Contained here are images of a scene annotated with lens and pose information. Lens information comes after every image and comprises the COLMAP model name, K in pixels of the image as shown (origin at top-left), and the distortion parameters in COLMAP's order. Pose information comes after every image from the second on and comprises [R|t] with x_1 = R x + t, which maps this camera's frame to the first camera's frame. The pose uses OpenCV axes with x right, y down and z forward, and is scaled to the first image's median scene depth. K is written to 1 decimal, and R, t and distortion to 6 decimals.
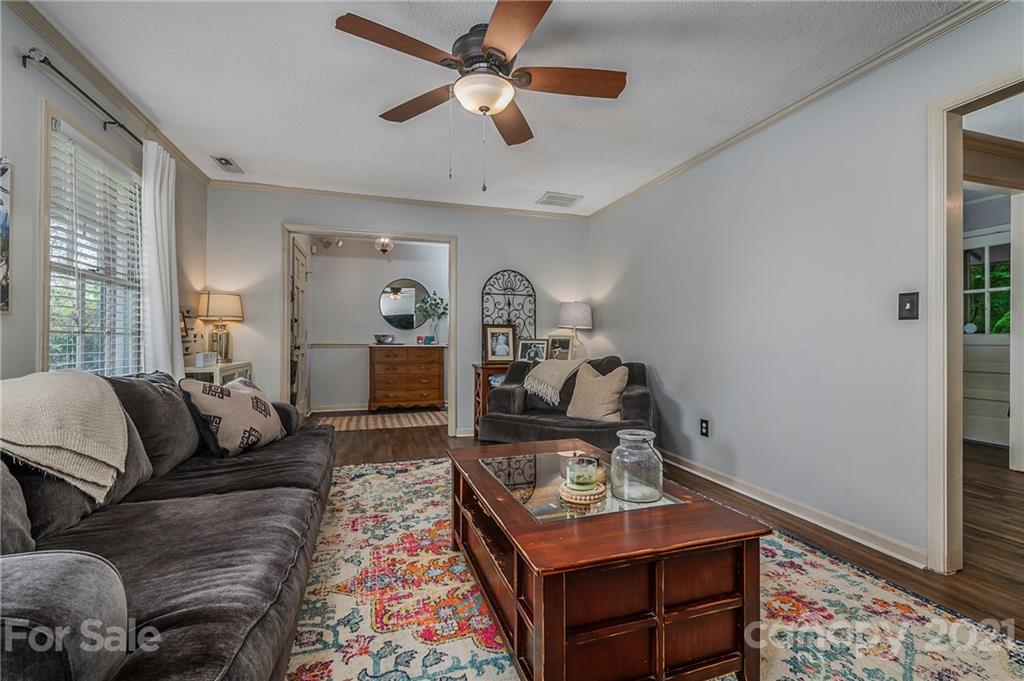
lens RADIAL K [[448.0, 0, 511.4], [0, 448.0, 340.3], [0, 0, 1]] dist [0.017021, -0.010482]
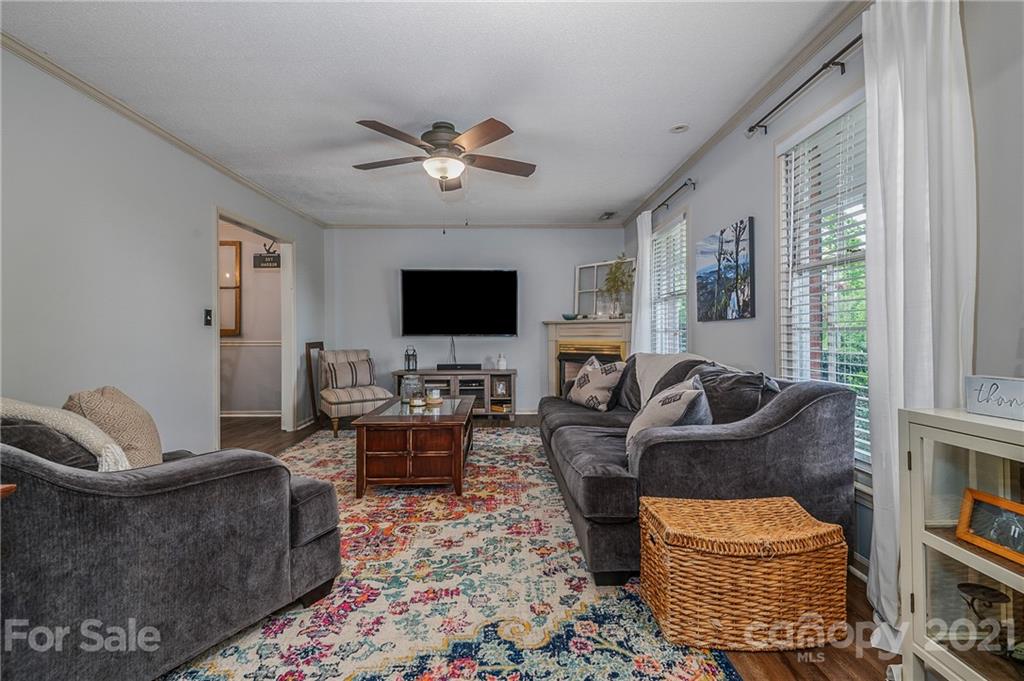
lens RADIAL K [[448.0, 0, 511.4], [0, 448.0, 340.3], [0, 0, 1]] dist [0.017021, -0.010482]
pose [[-0.957758, 0.000967, 0.287574, -0.544089], [0.005238, 0.999887, 0.014082, -0.008647], [-0.287528, 0.014994, -0.957655, 1.850869]]
